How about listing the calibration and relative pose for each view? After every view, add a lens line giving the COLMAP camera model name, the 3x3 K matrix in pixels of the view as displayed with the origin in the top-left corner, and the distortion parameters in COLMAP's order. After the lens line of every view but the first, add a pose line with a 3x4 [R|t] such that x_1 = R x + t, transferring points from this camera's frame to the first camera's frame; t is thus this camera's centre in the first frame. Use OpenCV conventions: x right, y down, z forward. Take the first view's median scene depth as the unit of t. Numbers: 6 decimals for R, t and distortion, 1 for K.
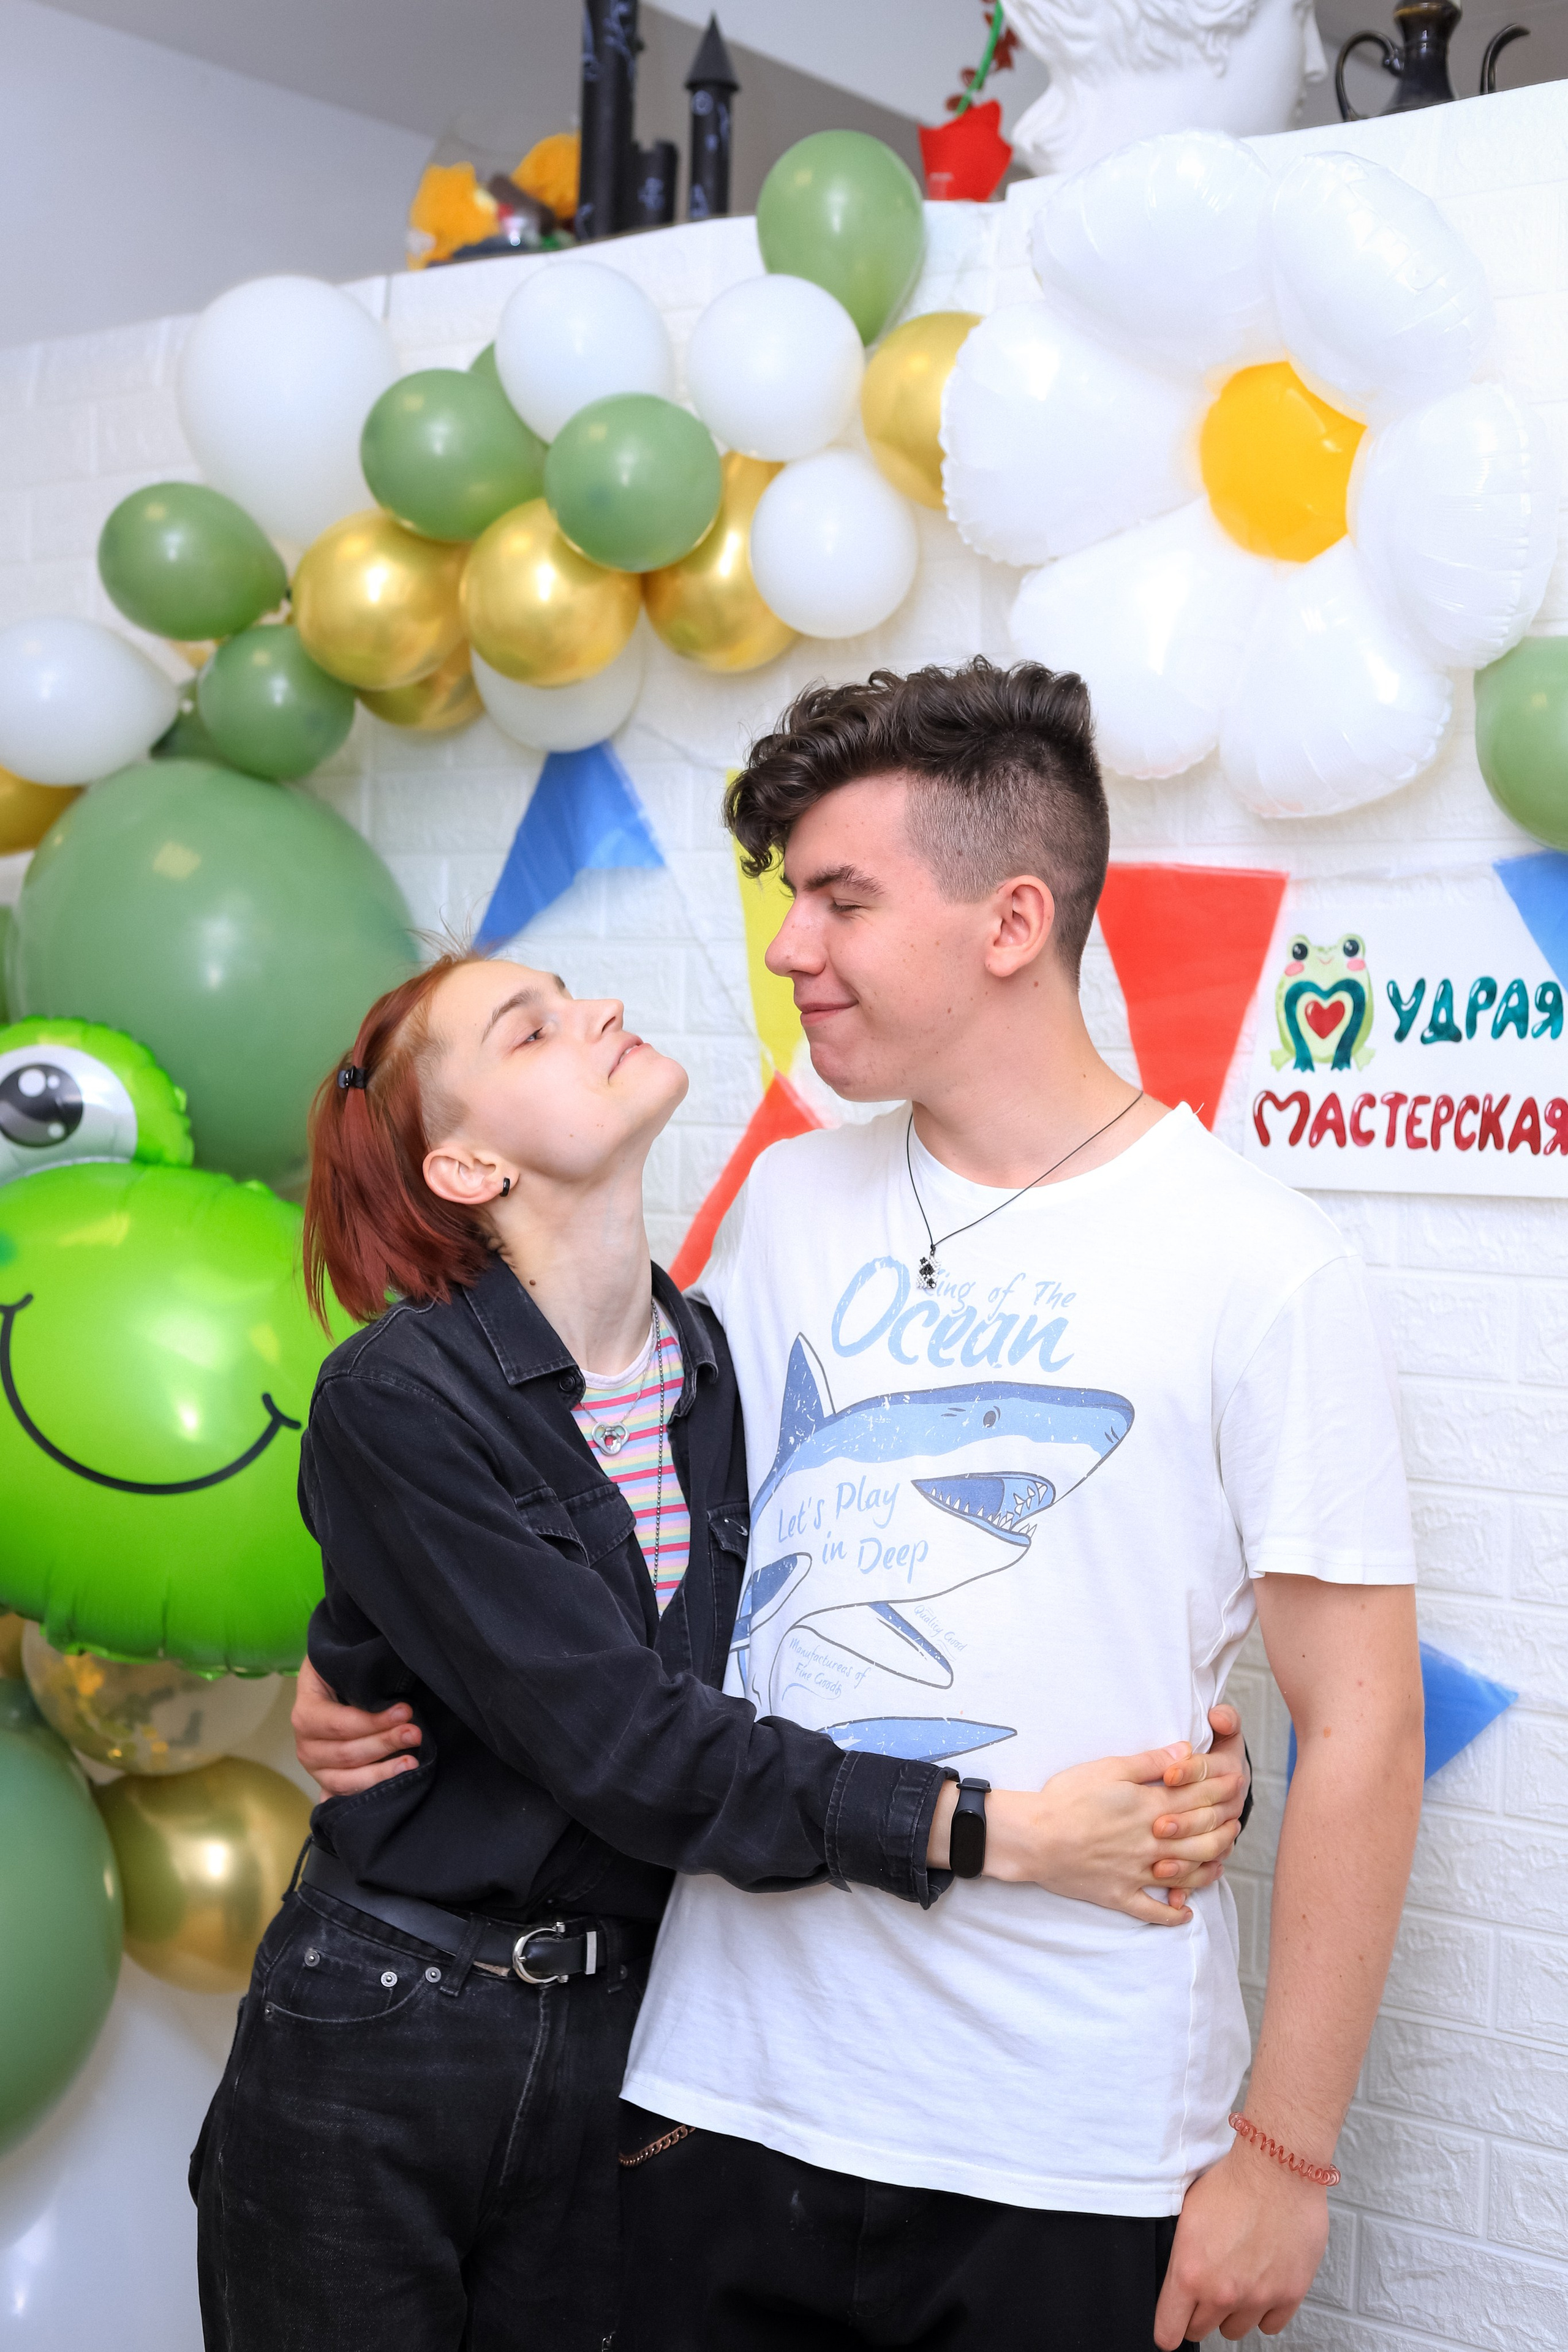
lens RADIAL K [[3514.7, 0, 789.2], [0, 3514.7, 1173.2], [0, 0, 1]] dist [0.088845, -0.065698]
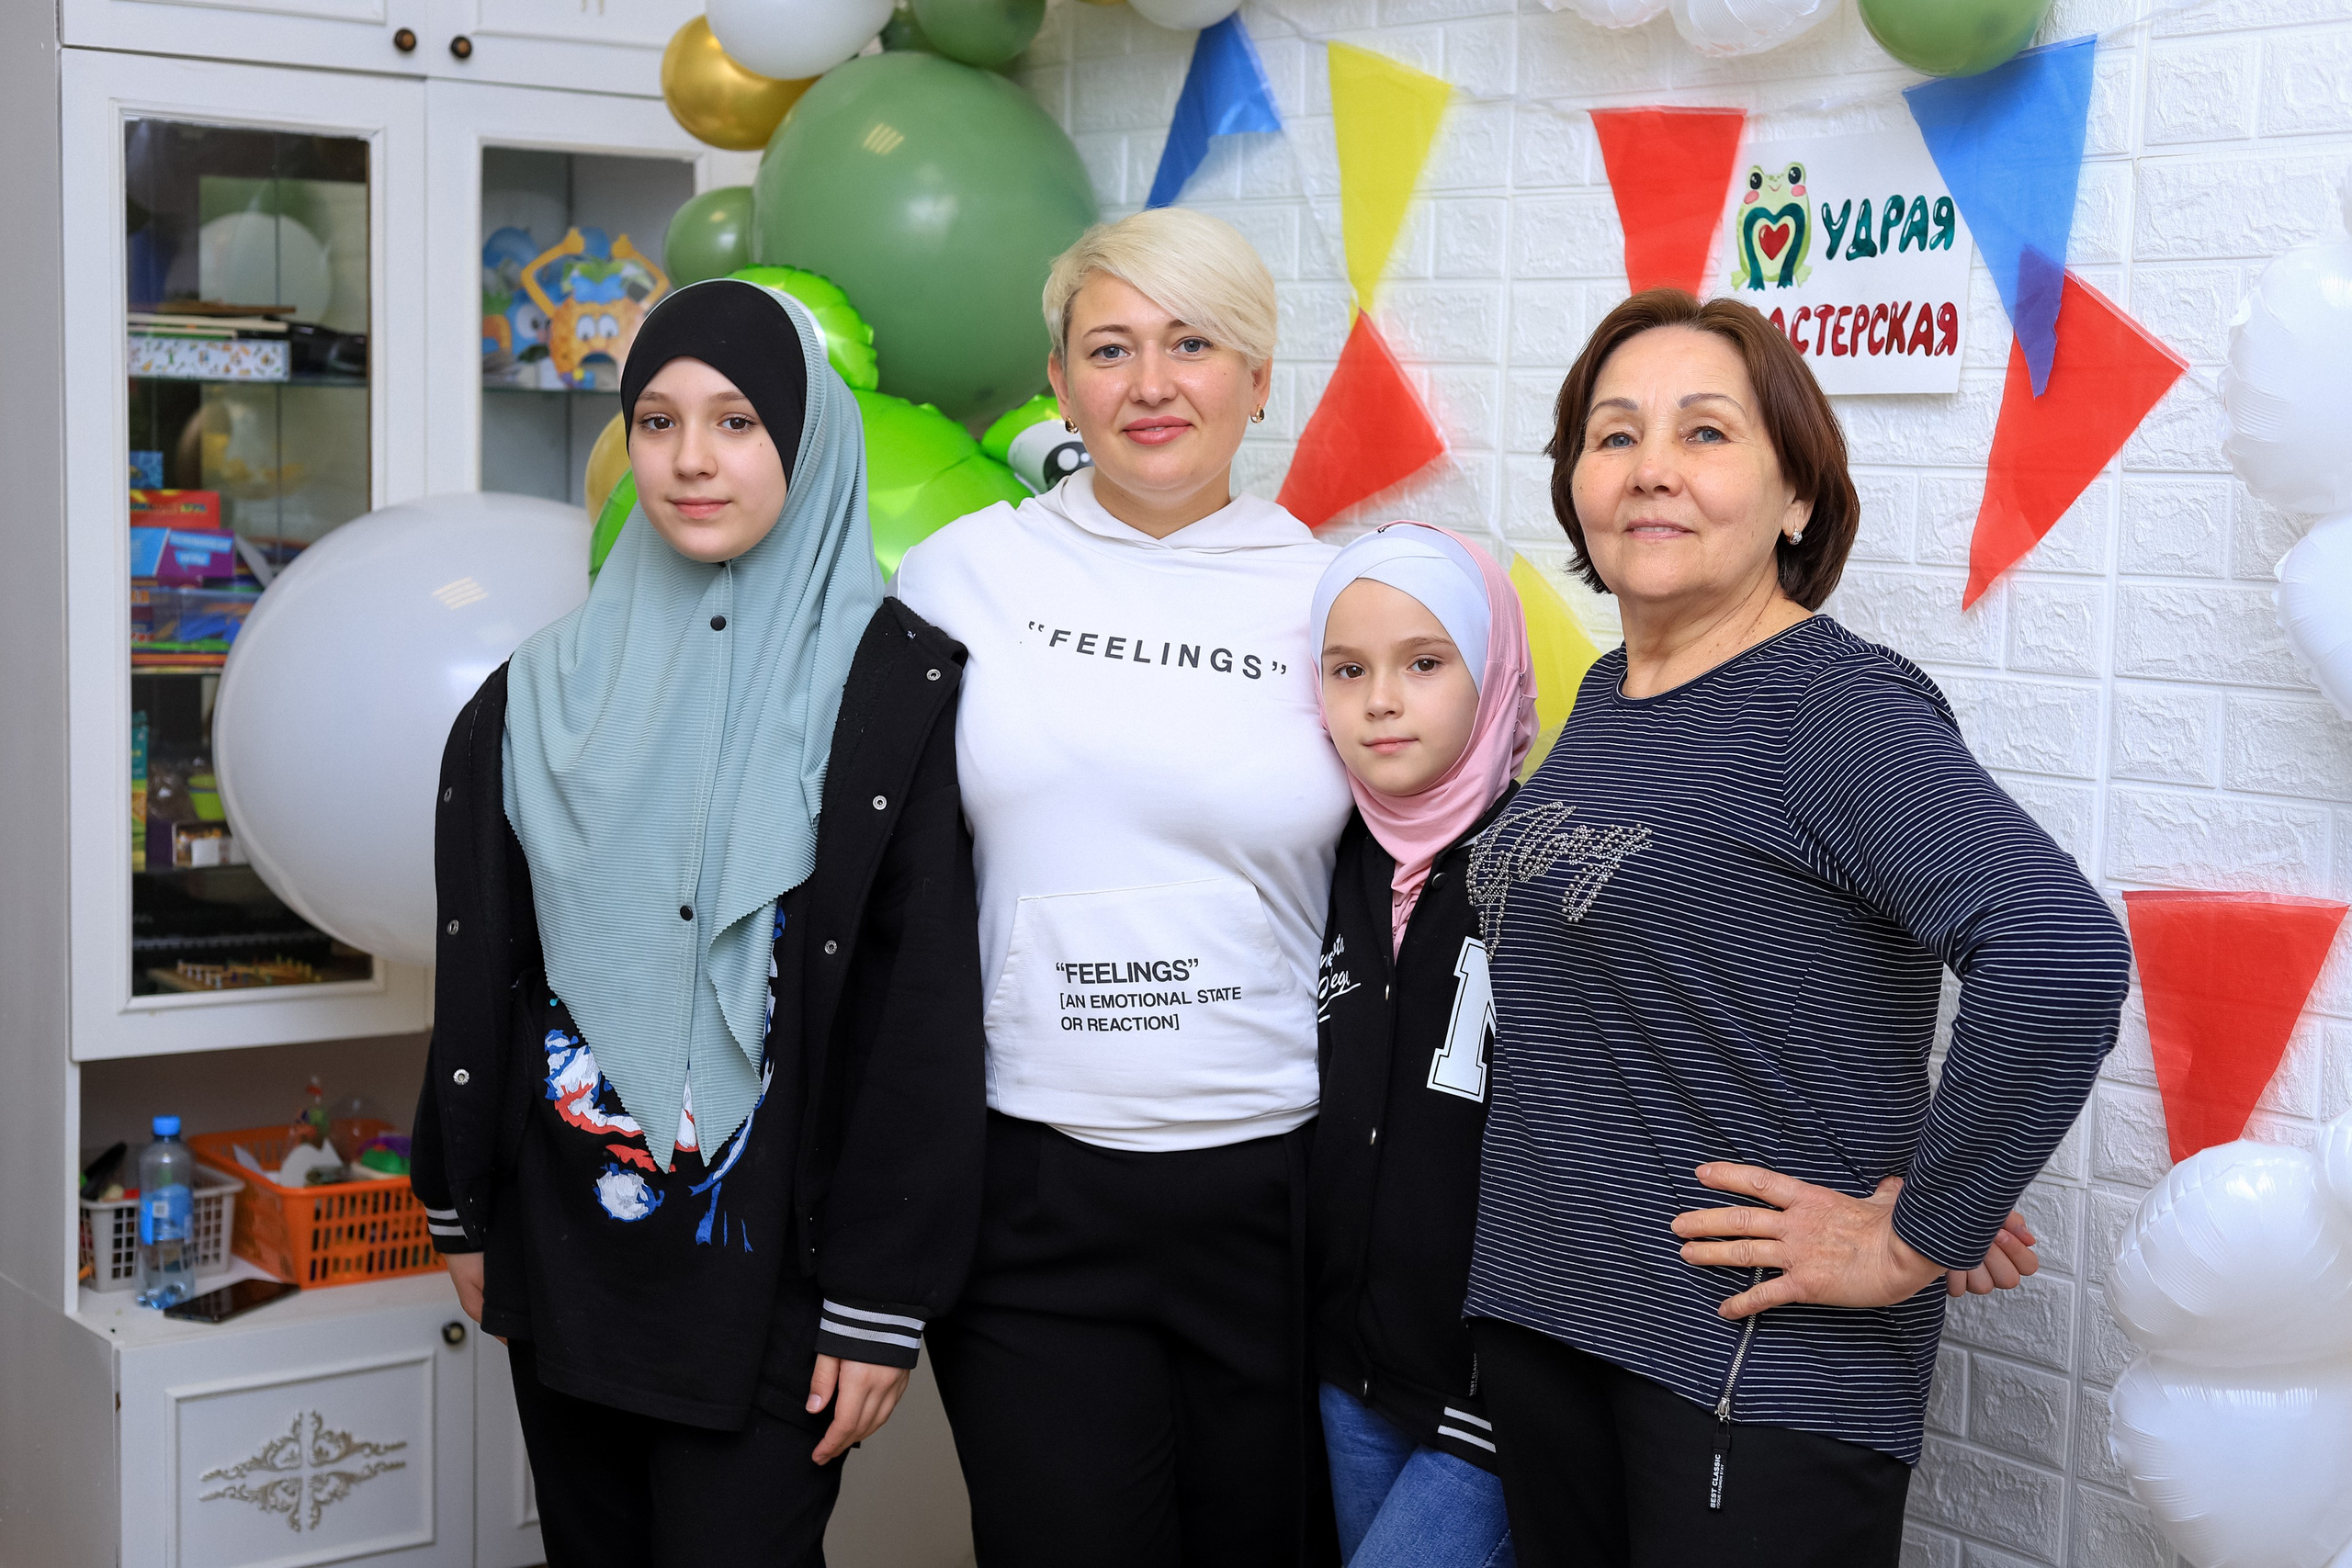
lens RADIAL K [[3514.4, 0, 1159.2], [0, 3514.4, 791.3], [0, 0, 1]] dist [0.088845, -0.065698]
pose [[0.966306, 0.016828, -0.256844, 0.257651], [0.001543, 0.997464, 0.071160, 0.050428], [0.257390, -0.069159, 0.963829, -0.136671]]
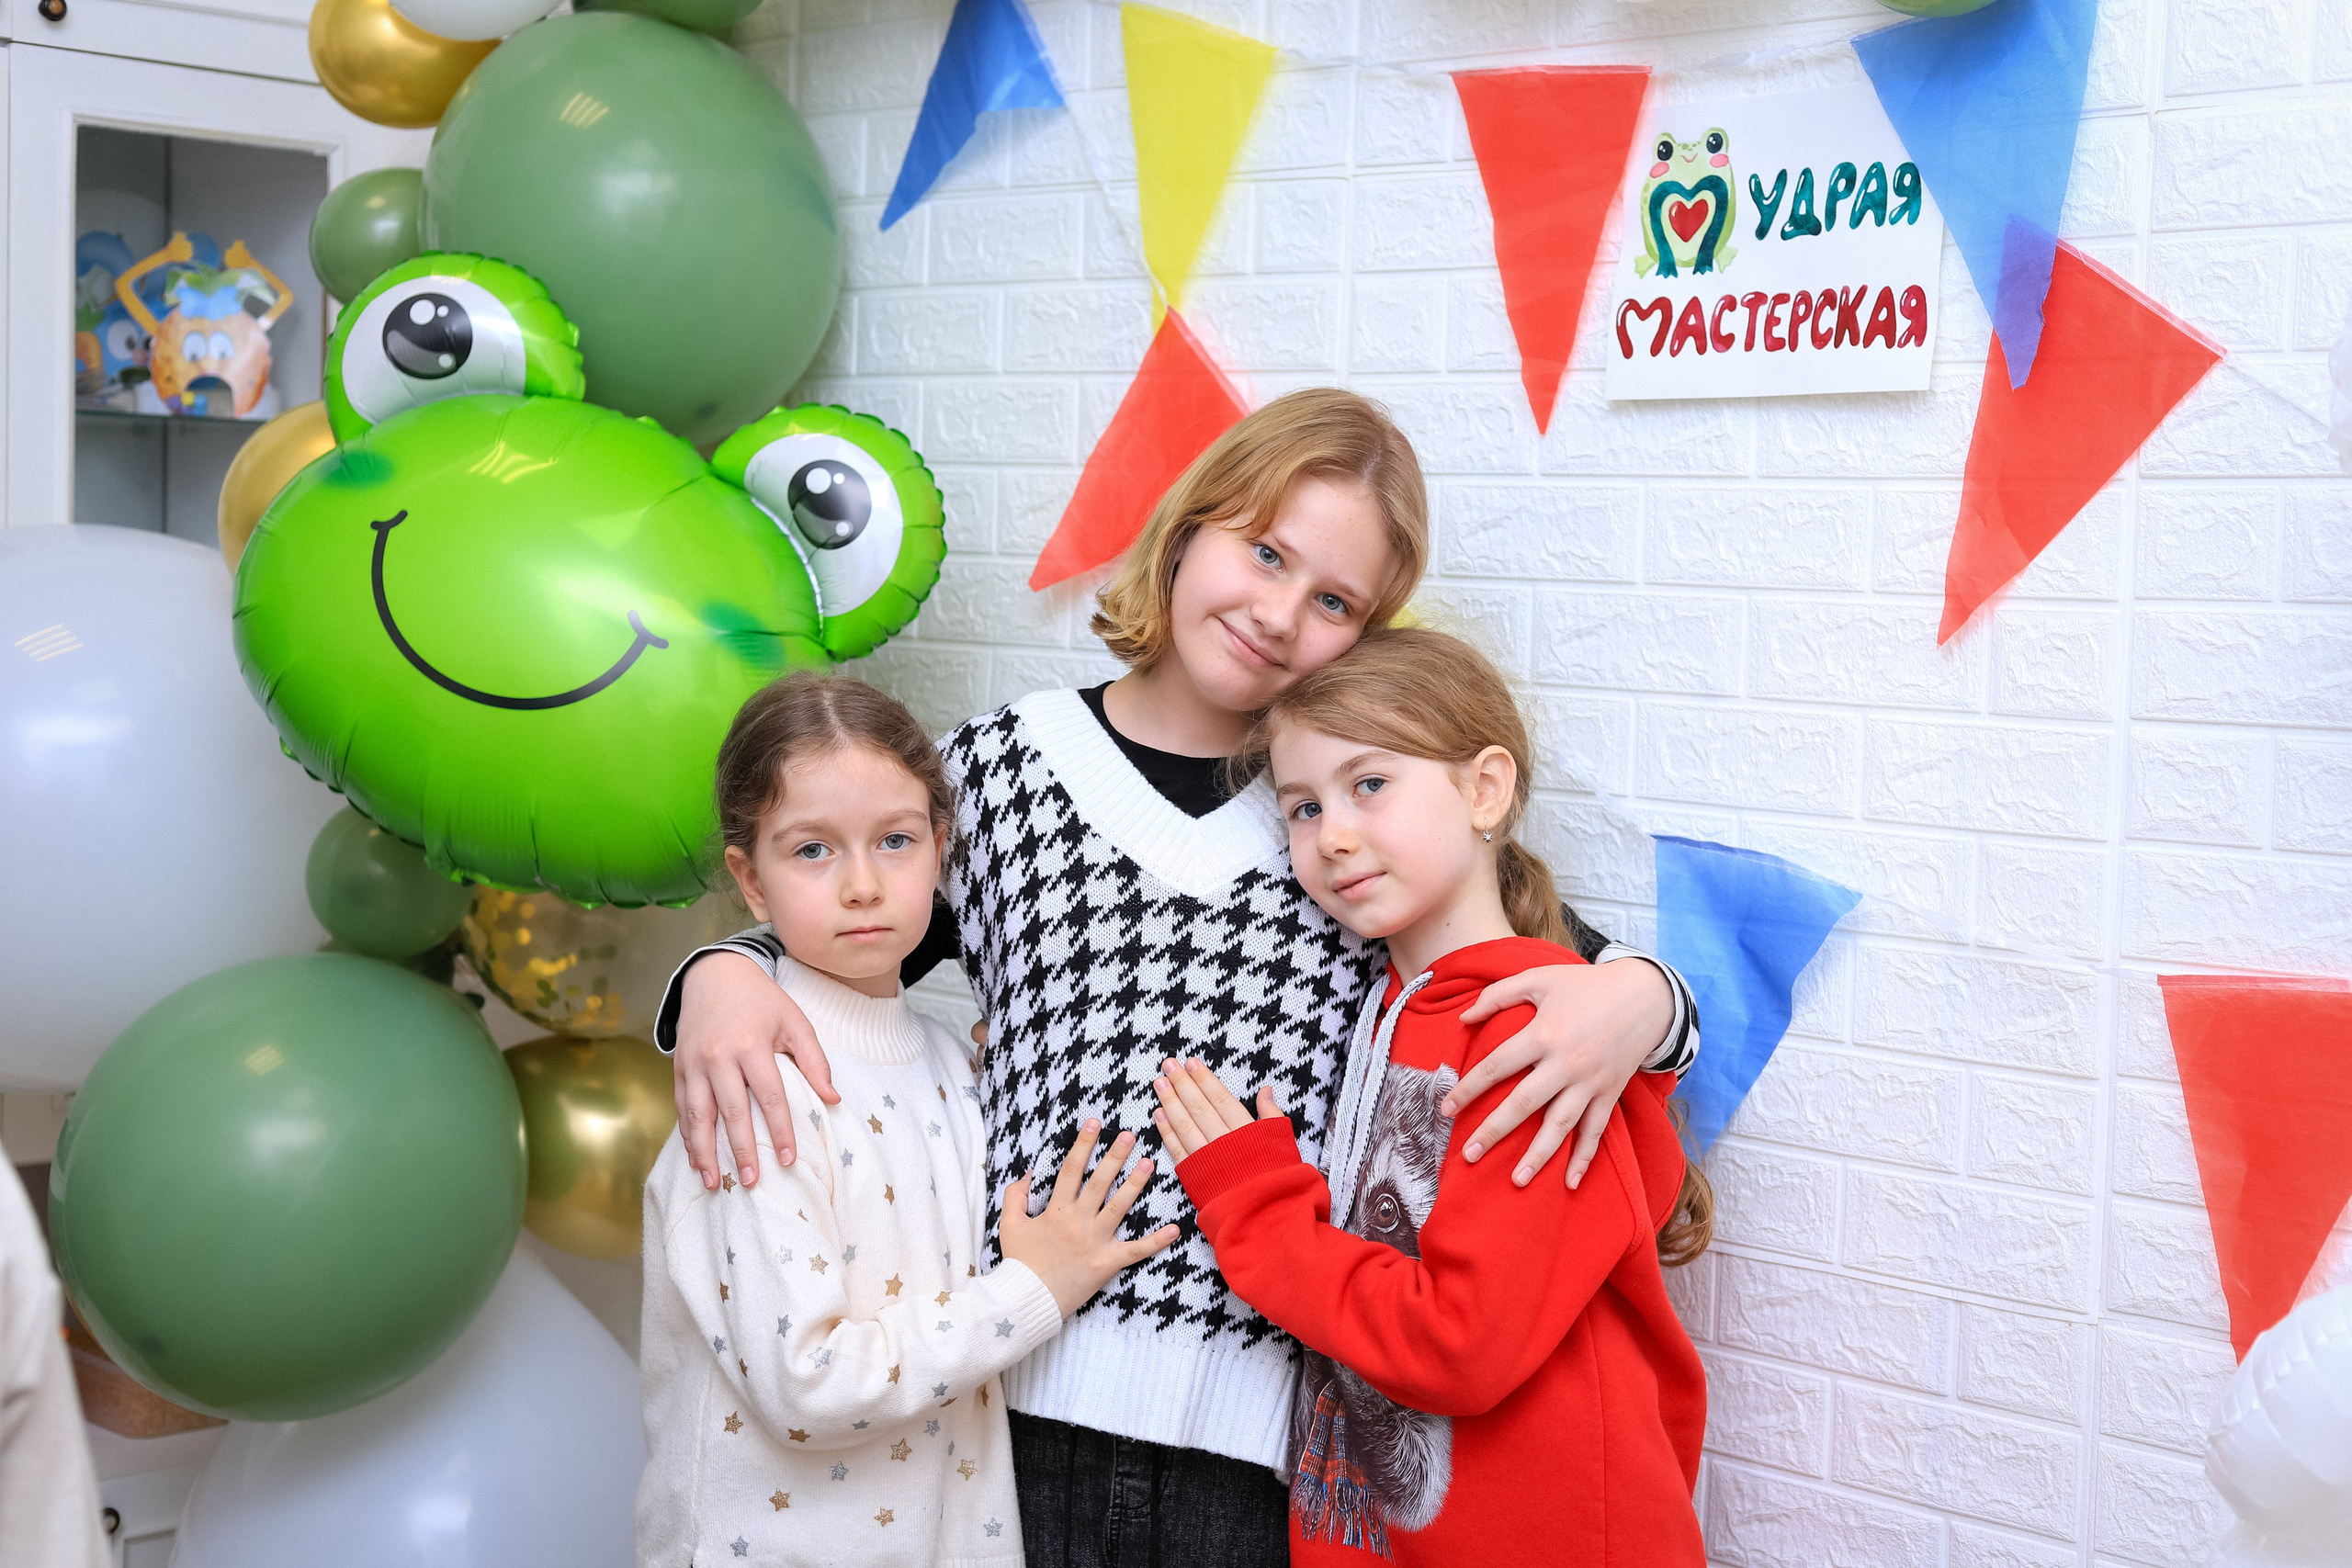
lens RADIAL K [[3483.8, 0, 1165.7], [0, 3483.8, 792.0], [0, 0, 1]] dist [0.076124, -0.024577]
pose [[0.992977, 0.006547, -0.118126, 0.126441], [-0.002223, 0.999324, 0.036700, 0.077567], [0.118287, -0.036179, 0.992320, 0.039877]]
